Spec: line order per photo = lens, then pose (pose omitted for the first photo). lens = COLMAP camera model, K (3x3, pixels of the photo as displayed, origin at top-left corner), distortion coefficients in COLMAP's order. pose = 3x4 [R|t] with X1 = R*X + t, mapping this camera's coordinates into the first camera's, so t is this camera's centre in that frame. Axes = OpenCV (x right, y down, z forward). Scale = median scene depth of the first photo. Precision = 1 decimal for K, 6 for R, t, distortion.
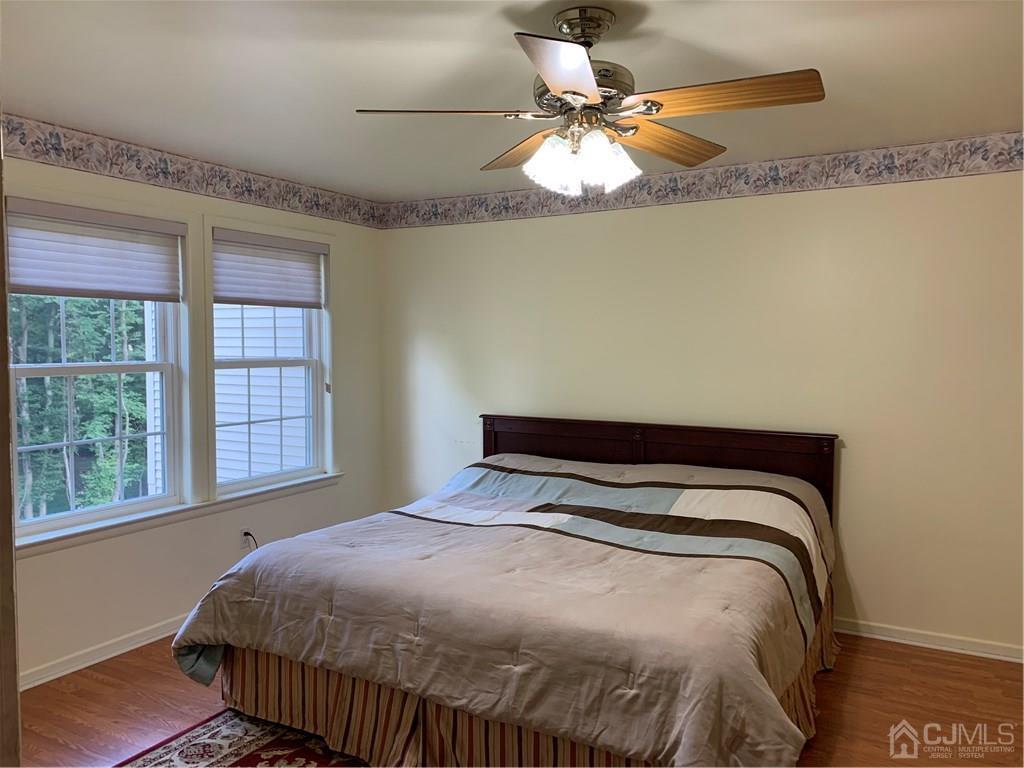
lens RADIAL K [[788.8, 0, 505.2], [0, 788.8, 372.3], [0, 0, 1]] dist [0.011275, -0.004617]
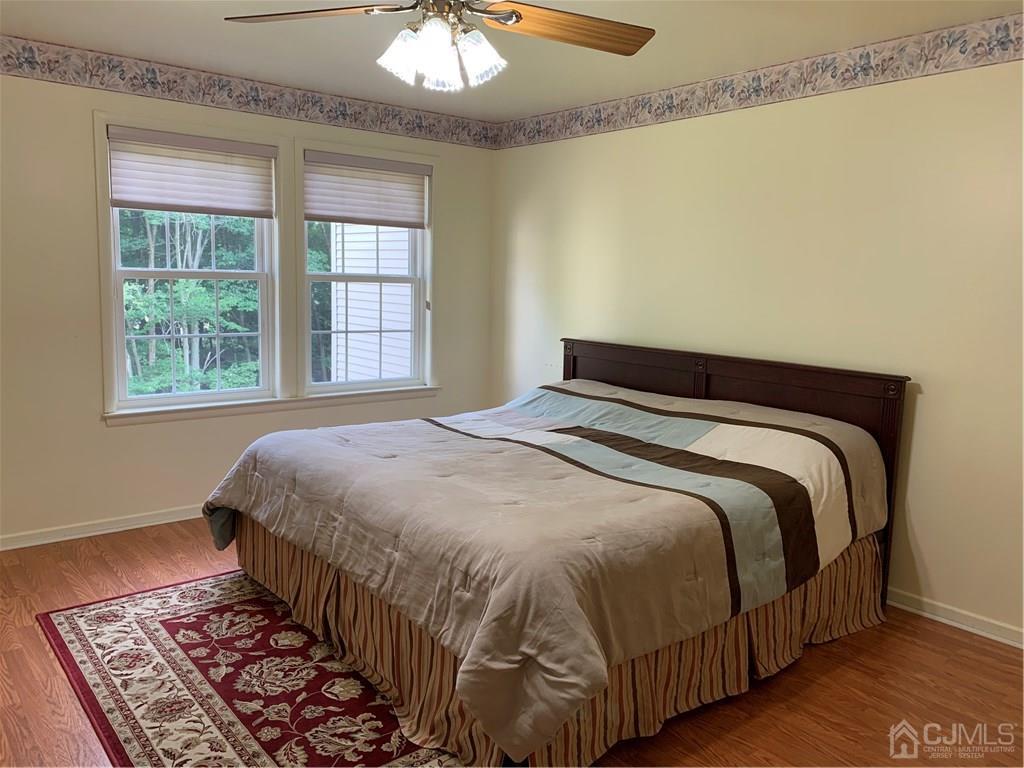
lens RADIAL K [[788.8, 0, 505.2], [0, 788.8, 372.3], [0, 0, 1]] dist [0.011275, -0.004617]
pose [[0.930770, 0.069213, -0.358994, 0.312307], [-0.041049, 0.995492, 0.085499, 0.019142], [0.363294, -0.064844, 0.929415, 0.064132]]
